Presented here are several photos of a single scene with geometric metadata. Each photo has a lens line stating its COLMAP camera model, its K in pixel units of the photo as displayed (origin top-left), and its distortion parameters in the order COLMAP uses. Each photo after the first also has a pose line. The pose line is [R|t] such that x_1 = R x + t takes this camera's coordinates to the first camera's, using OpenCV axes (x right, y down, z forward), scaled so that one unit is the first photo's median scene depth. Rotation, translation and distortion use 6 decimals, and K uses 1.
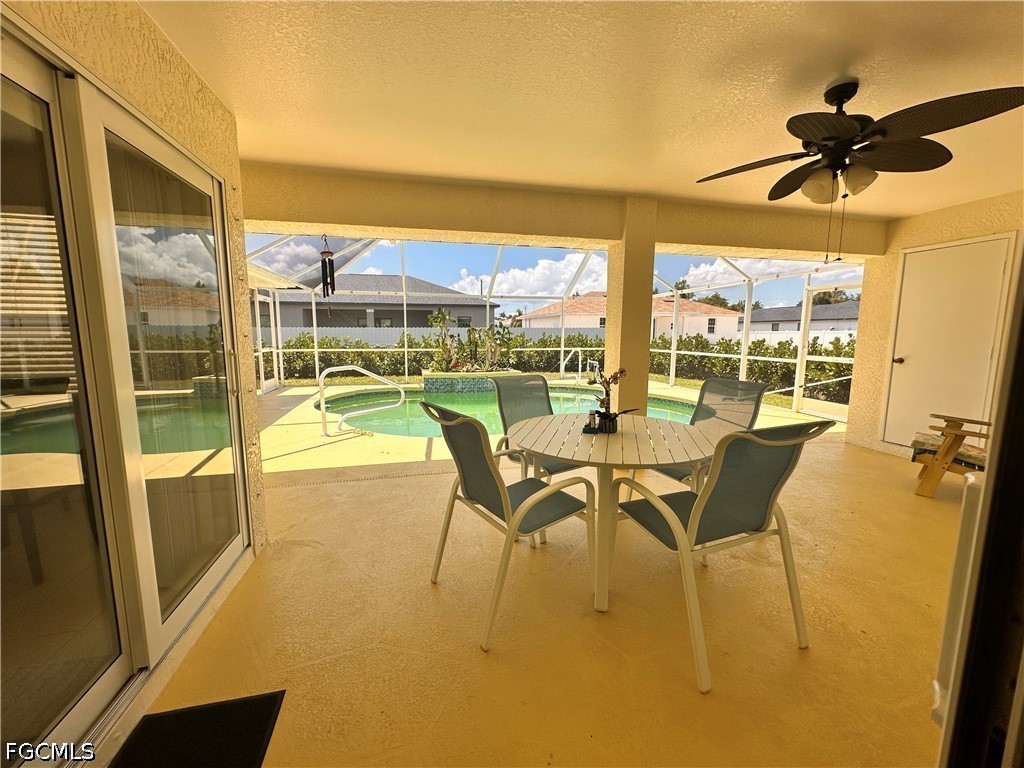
lens RADIAL K [[409.4, 0, 511.7], [0, 409.4, 383.7], [0, 0, 1]] dist [-0.002454, 0.000906]
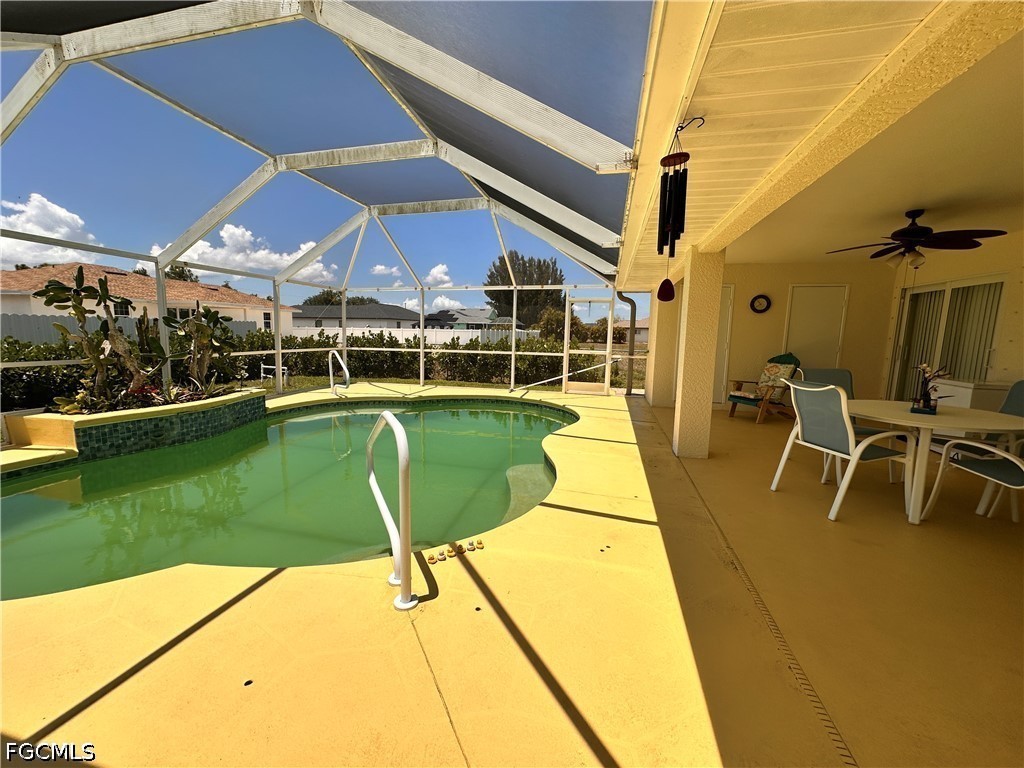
lens RADIAL K [[409.4, 0, 509.1], [0, 409.4, 384.9], [0, 0, 1]] dist [-0.002454, 0.000906]
pose [[0.459159, -0.107383, 0.881840, -0.281910], [0.094904, 0.992916, 0.071494, -0.035845], [-0.883270, 0.050863, 0.466098, 0.282904]]
